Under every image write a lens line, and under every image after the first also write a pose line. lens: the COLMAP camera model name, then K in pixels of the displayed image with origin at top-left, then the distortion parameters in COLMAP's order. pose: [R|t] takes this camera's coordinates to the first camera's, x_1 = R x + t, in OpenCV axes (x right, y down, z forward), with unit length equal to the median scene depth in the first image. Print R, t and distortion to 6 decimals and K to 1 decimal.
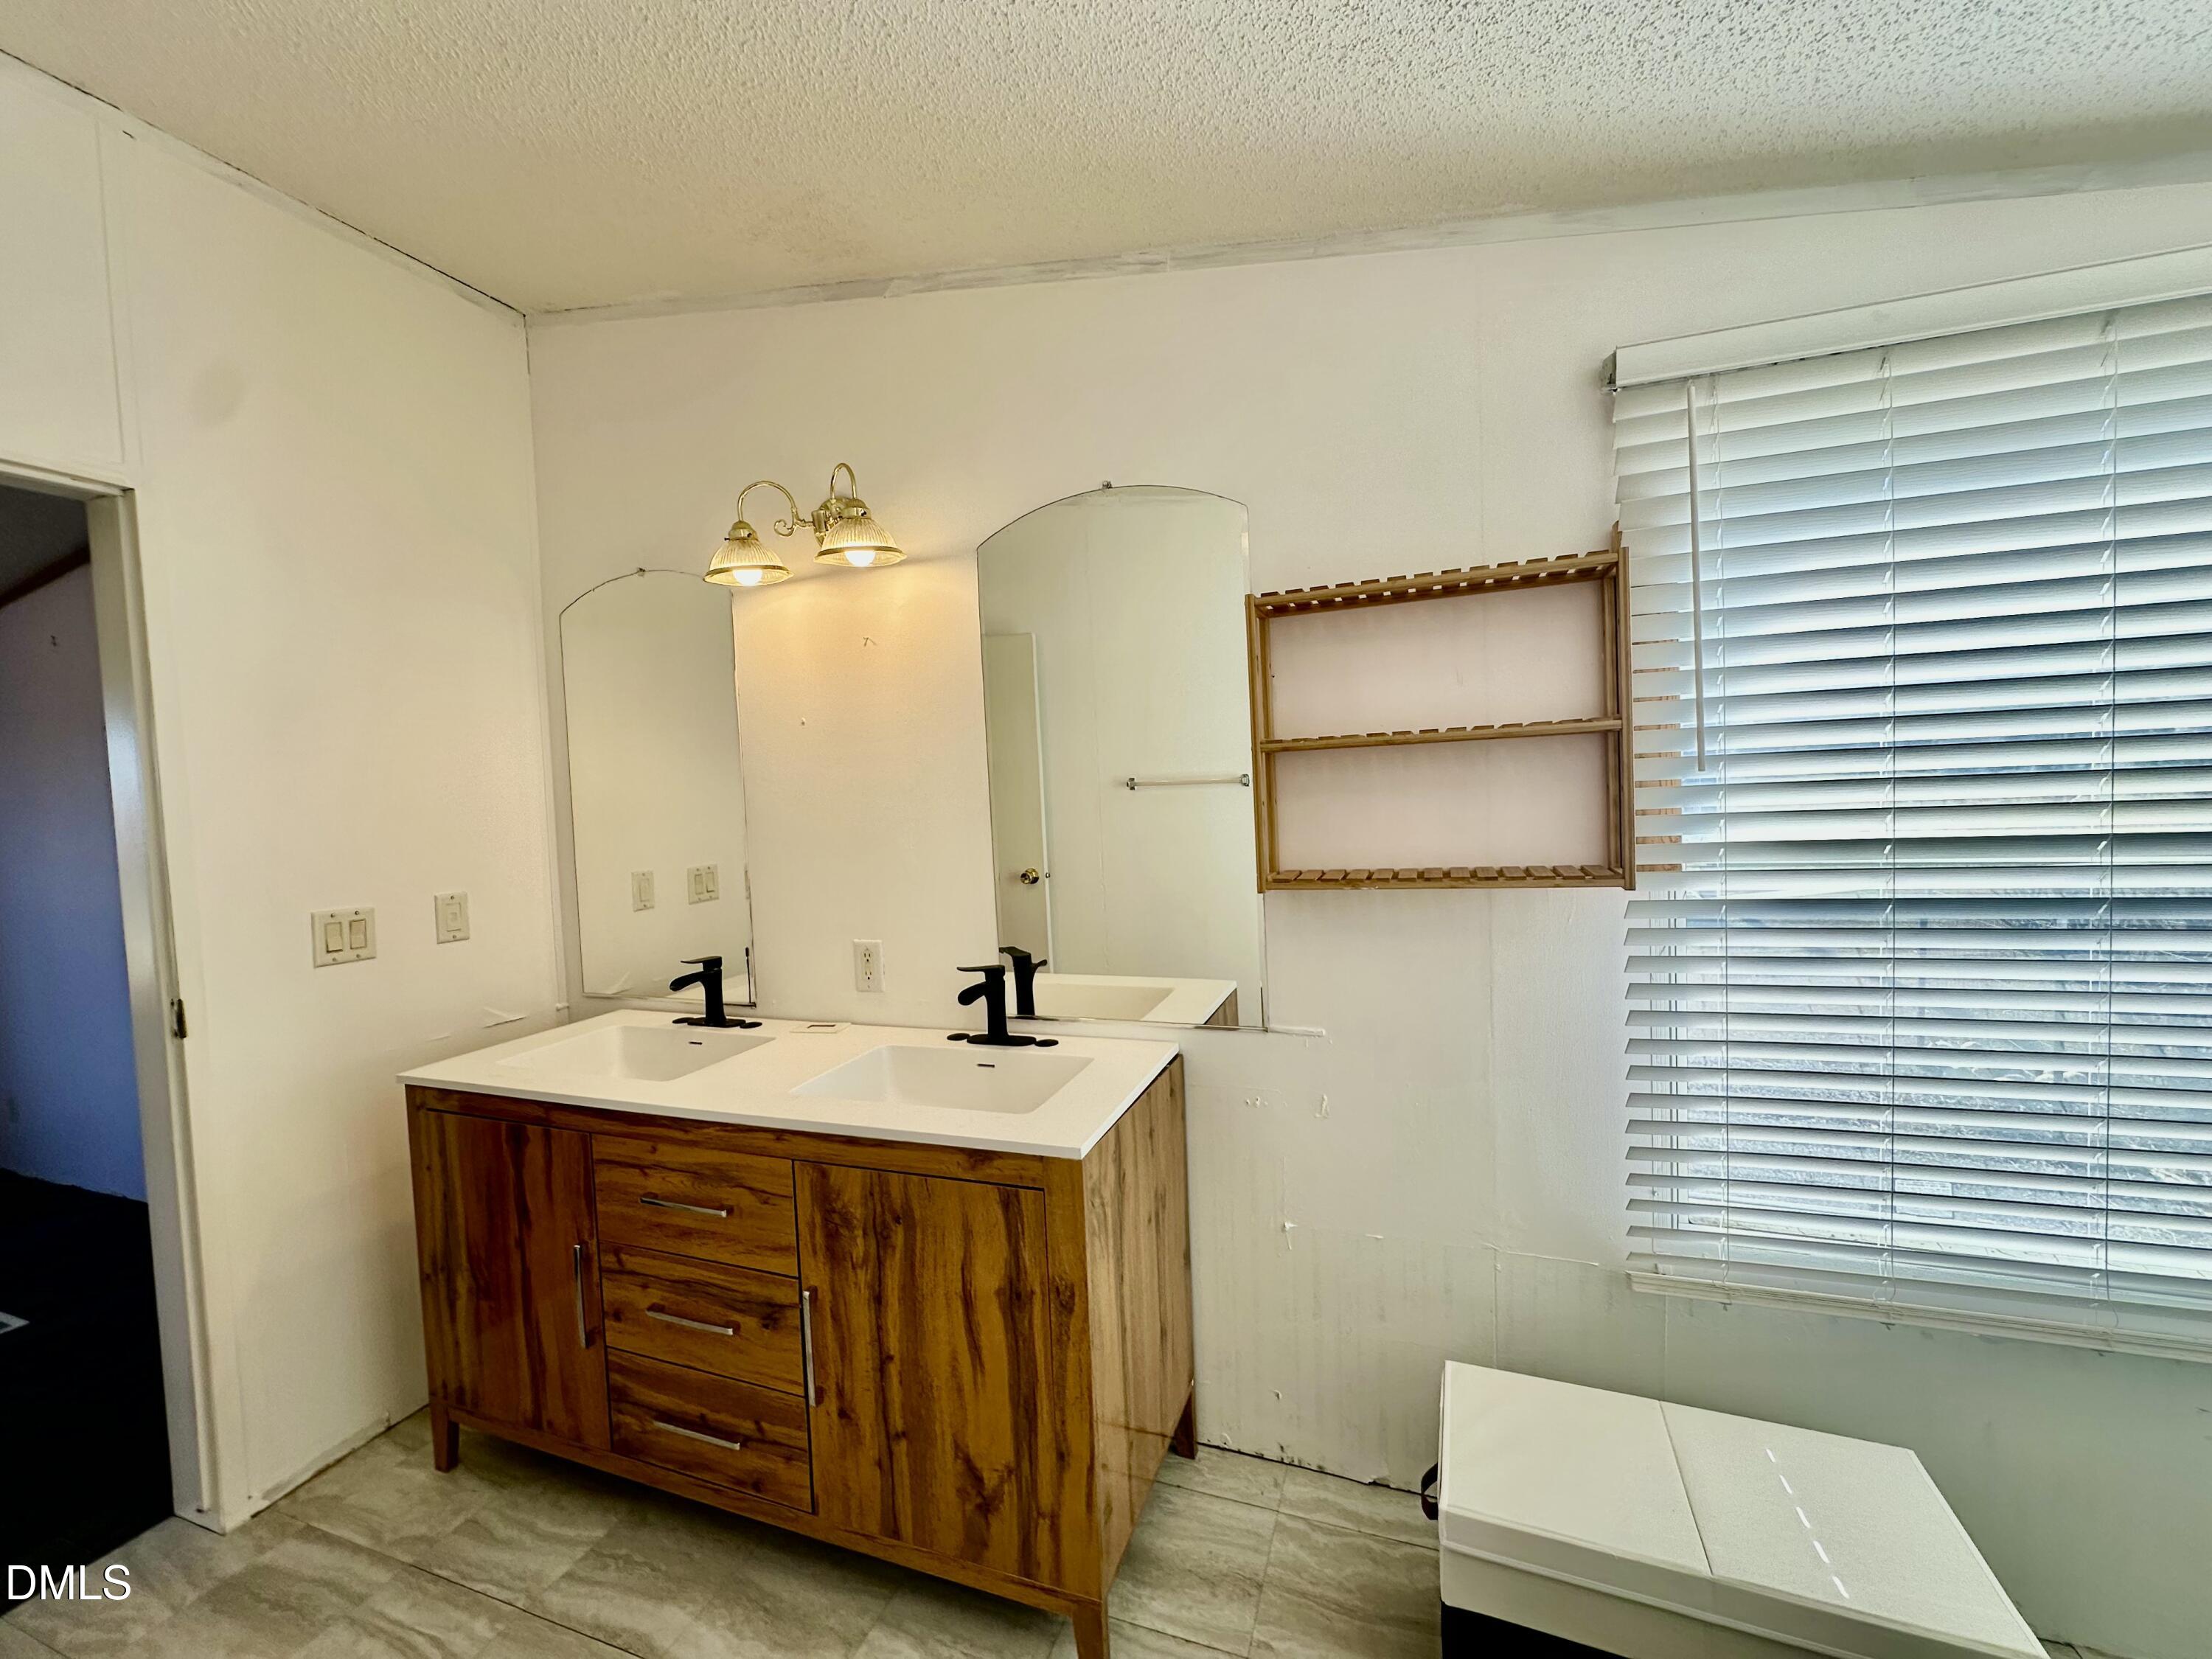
lens RADIAL K [[878.9, 0, 1114.6], [0, 878.9, 829.1], [0, 0, 1]] dist [-0.005155, 0.001382]
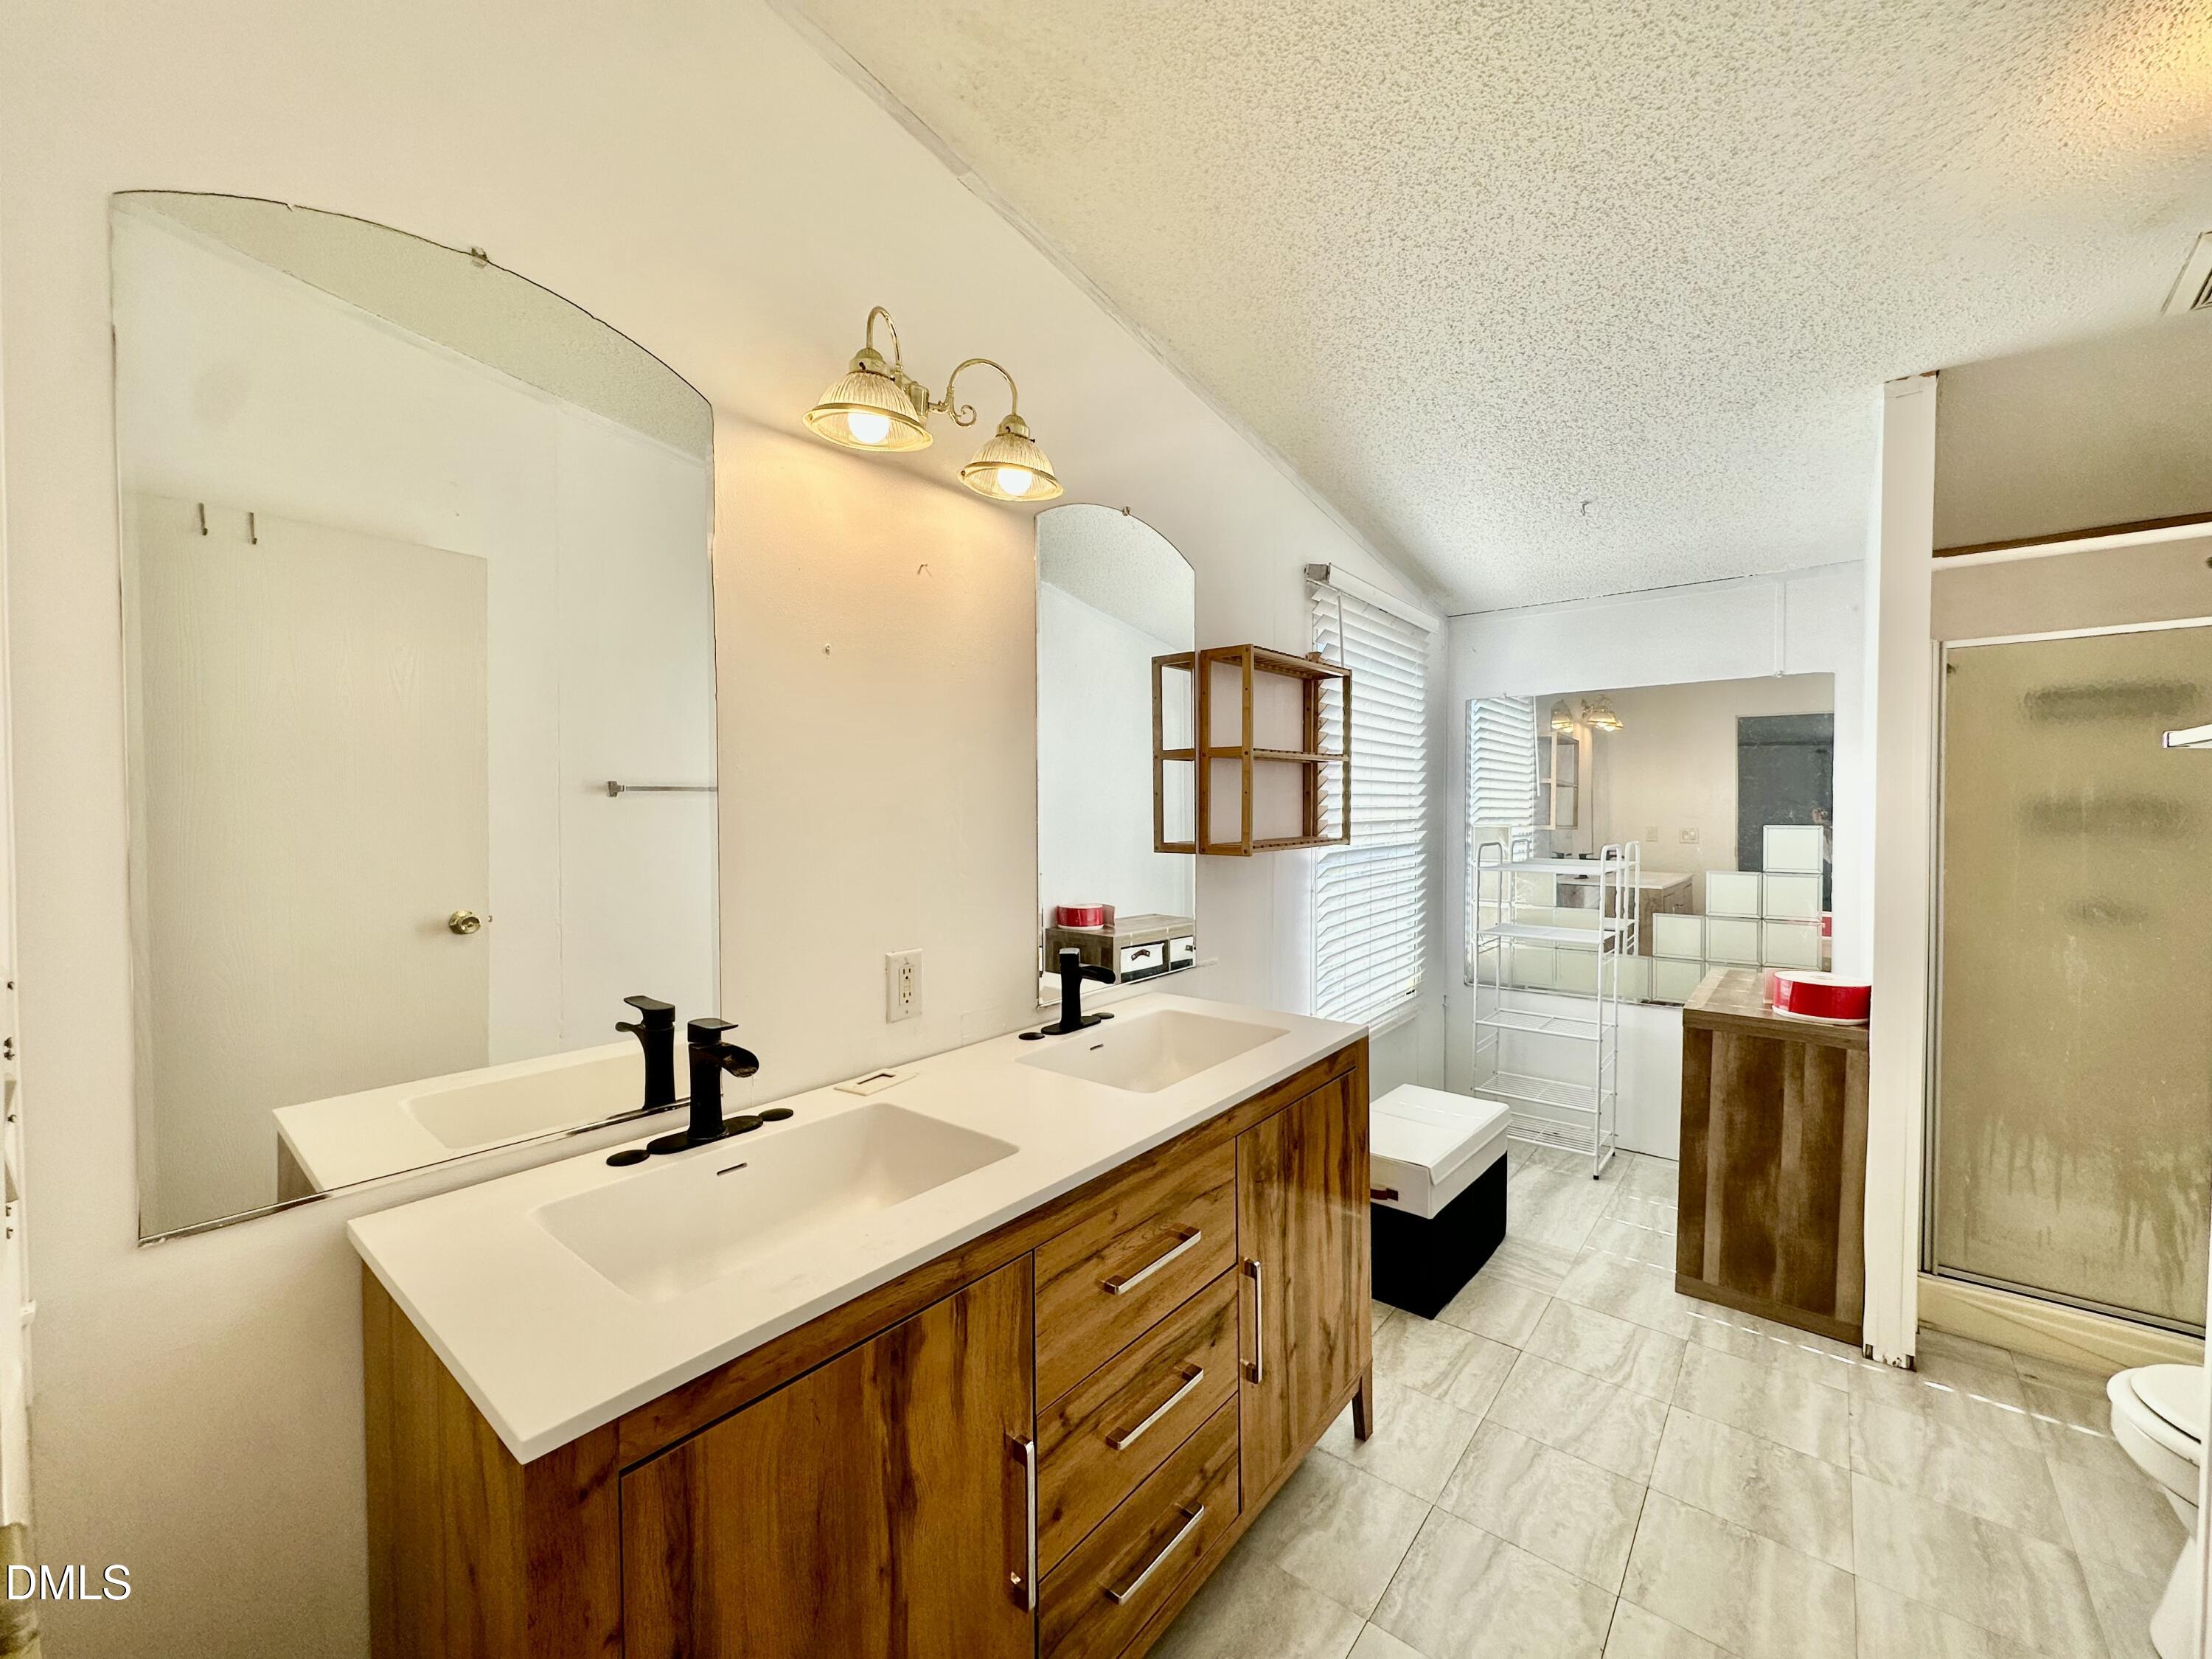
lens RADIAL K [[878.9, 0, 1110.9], [0, 878.9, 824.7], [0, 0, 1]] dist [-0.005155, 0.001382]
pose [[0.329164, 0.020551, 0.944049, -1.227392], [0.033039, 0.998900, -0.033265, 0.061649], [-0.943694, 0.042140, 0.328123, 0.746356]]
